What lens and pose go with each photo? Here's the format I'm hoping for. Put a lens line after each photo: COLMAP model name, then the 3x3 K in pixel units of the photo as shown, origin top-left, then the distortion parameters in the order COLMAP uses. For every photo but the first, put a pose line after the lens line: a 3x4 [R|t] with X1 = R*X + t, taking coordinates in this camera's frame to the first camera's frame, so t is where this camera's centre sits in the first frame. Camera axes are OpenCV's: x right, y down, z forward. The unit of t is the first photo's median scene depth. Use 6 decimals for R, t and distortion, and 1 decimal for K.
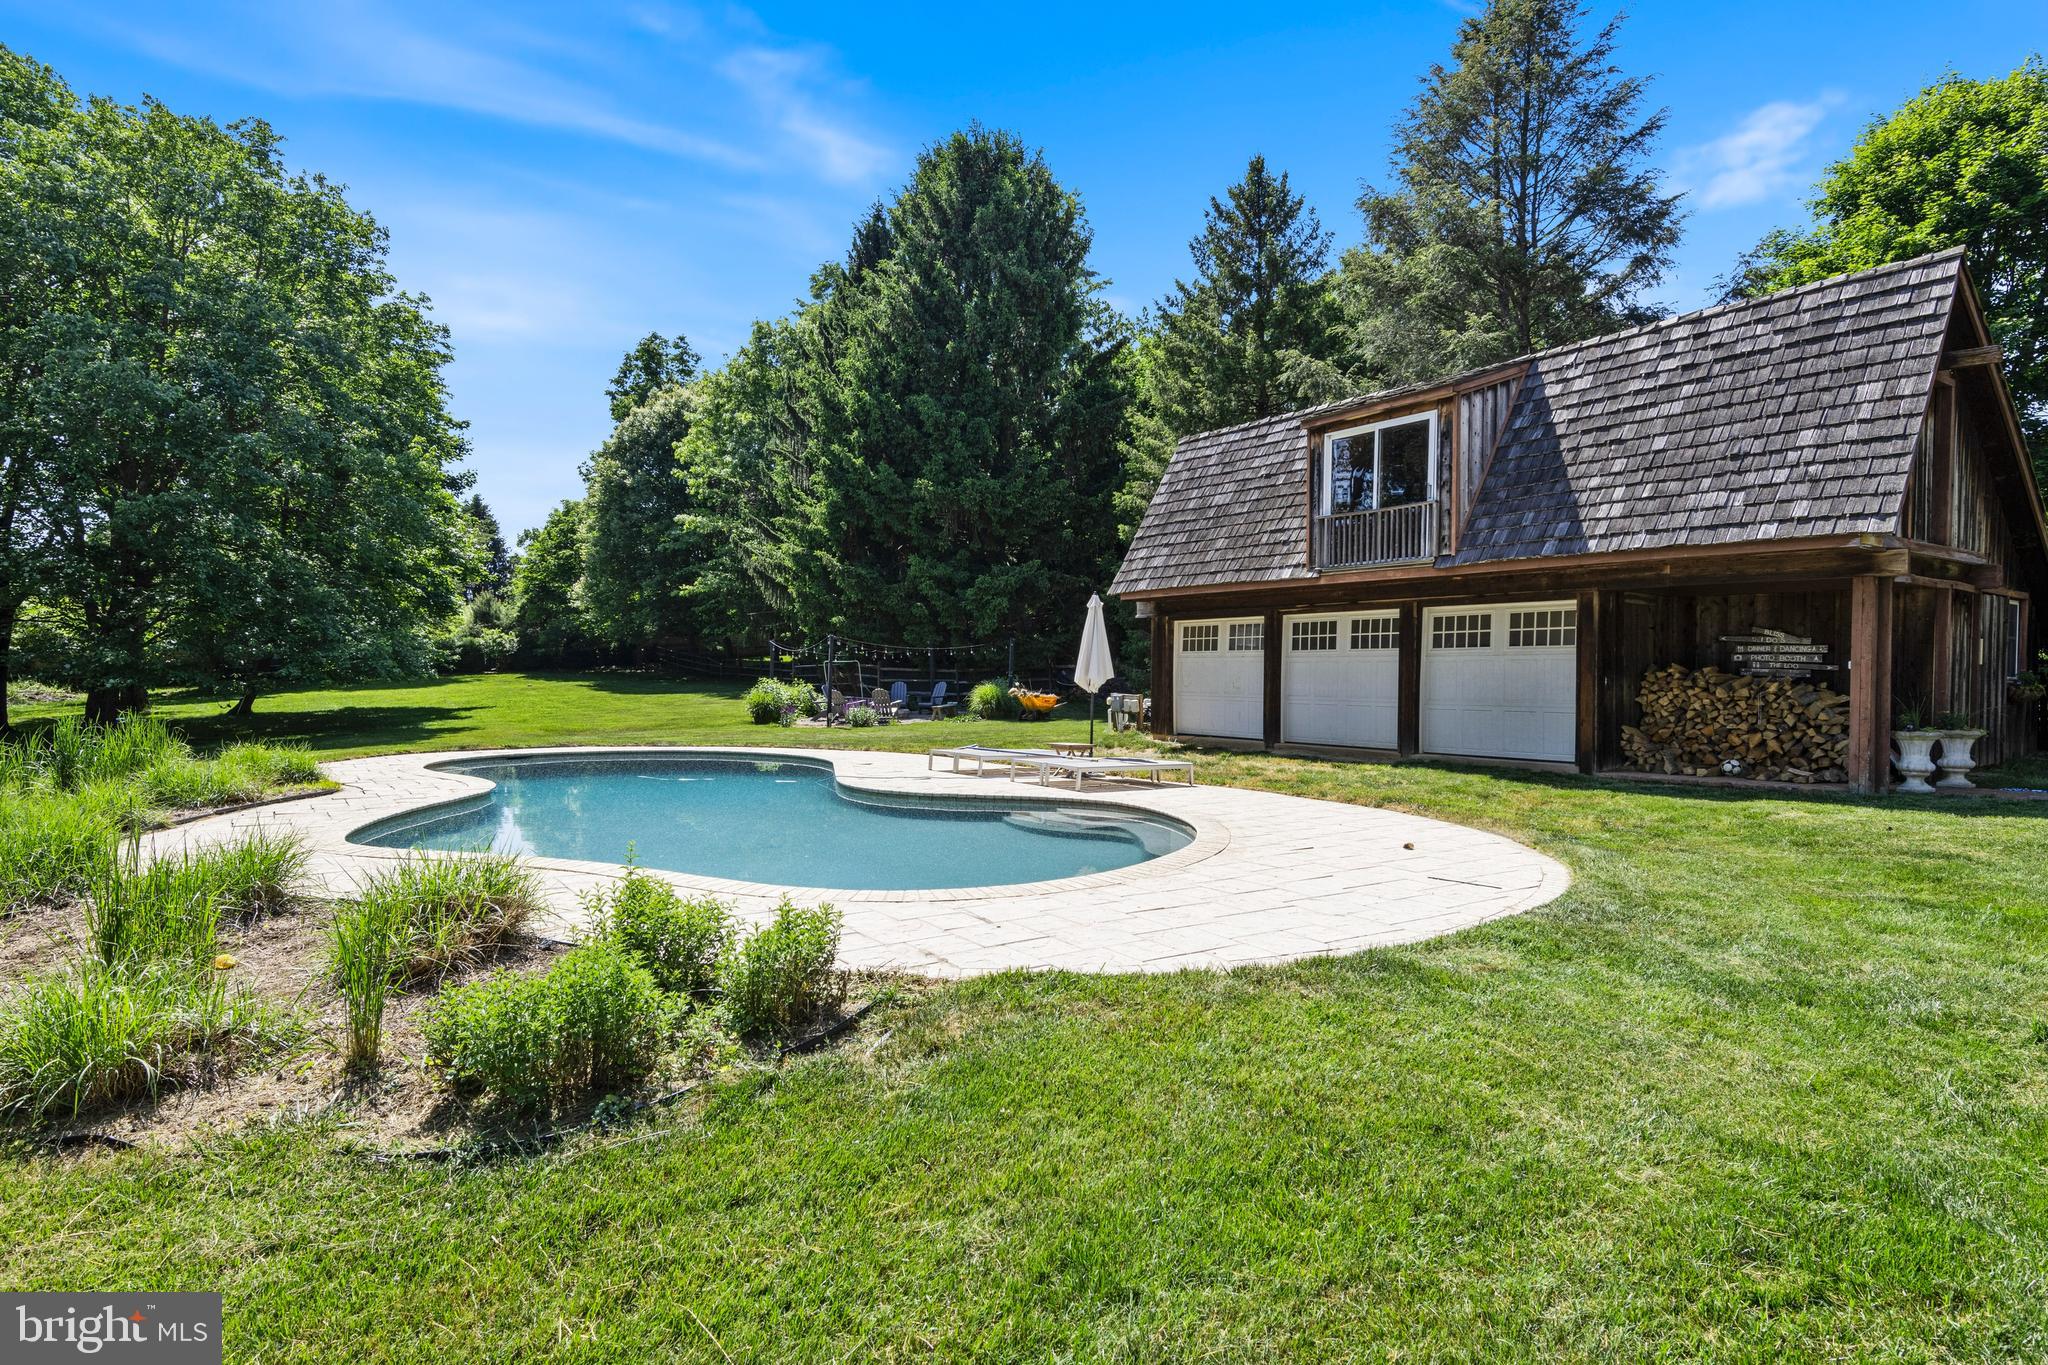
lens RADIAL K [[1047.7, 0, 1021.0], [0, 1047.7, 691.4], [0, 0, 1]] dist [0.007357, -0.001203]
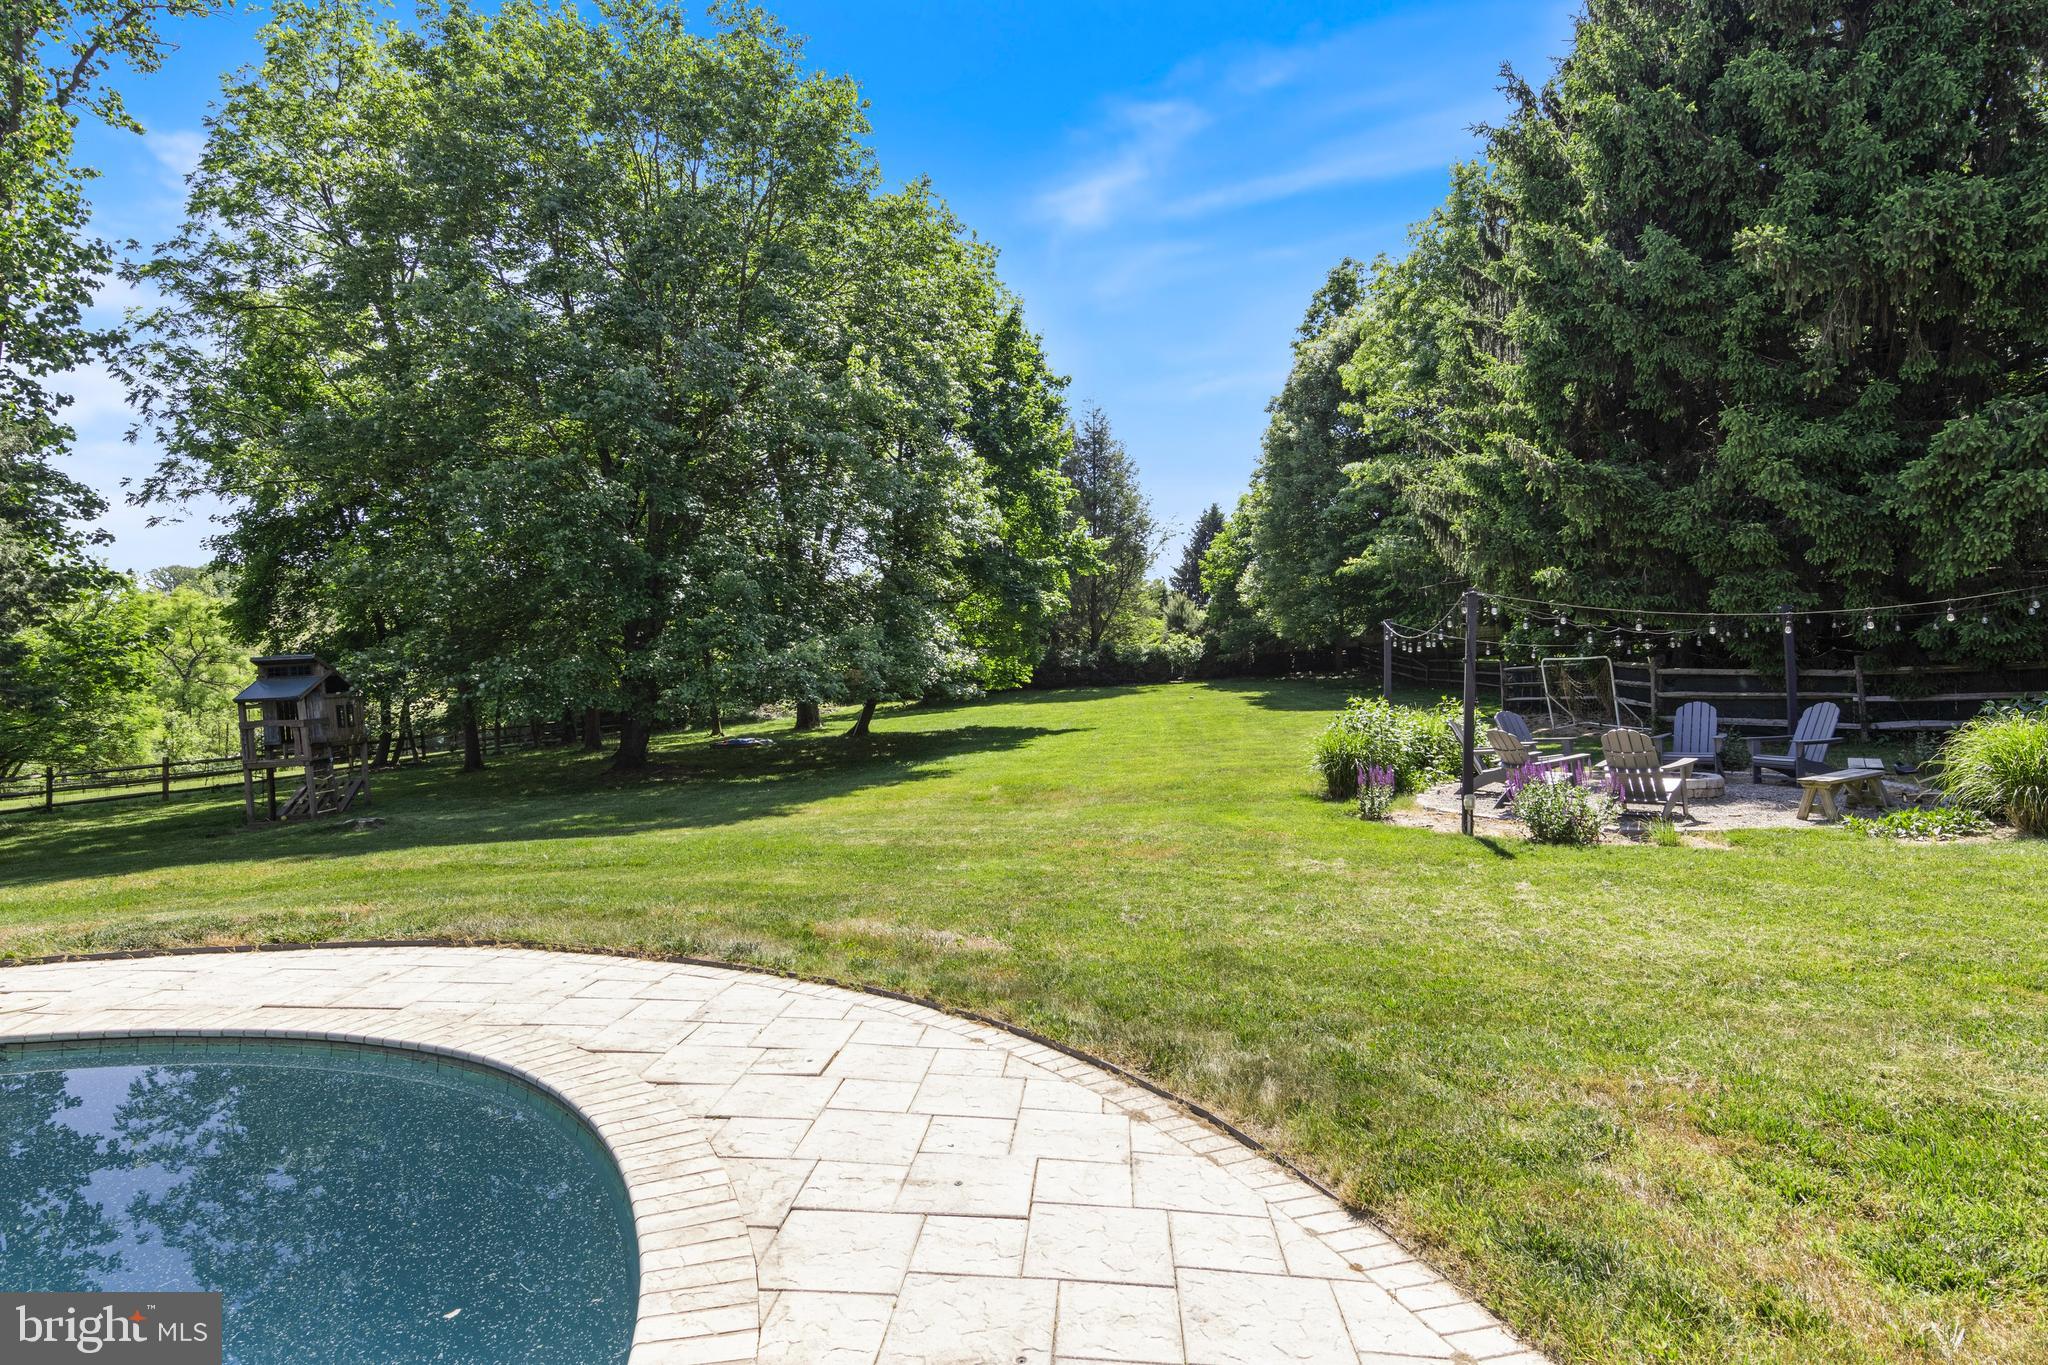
lens RADIAL K [[1047.7, 0, 1012.9], [0, 1047.7, 690.2], [0, 0, 1]] dist [0.007357, -0.001203]
pose [[0.757890, -0.011658, -0.652278, -0.029232], [0.009523, 0.999931, -0.006806, -0.008229], [0.652313, -0.001053, 0.757949, 0.300771]]
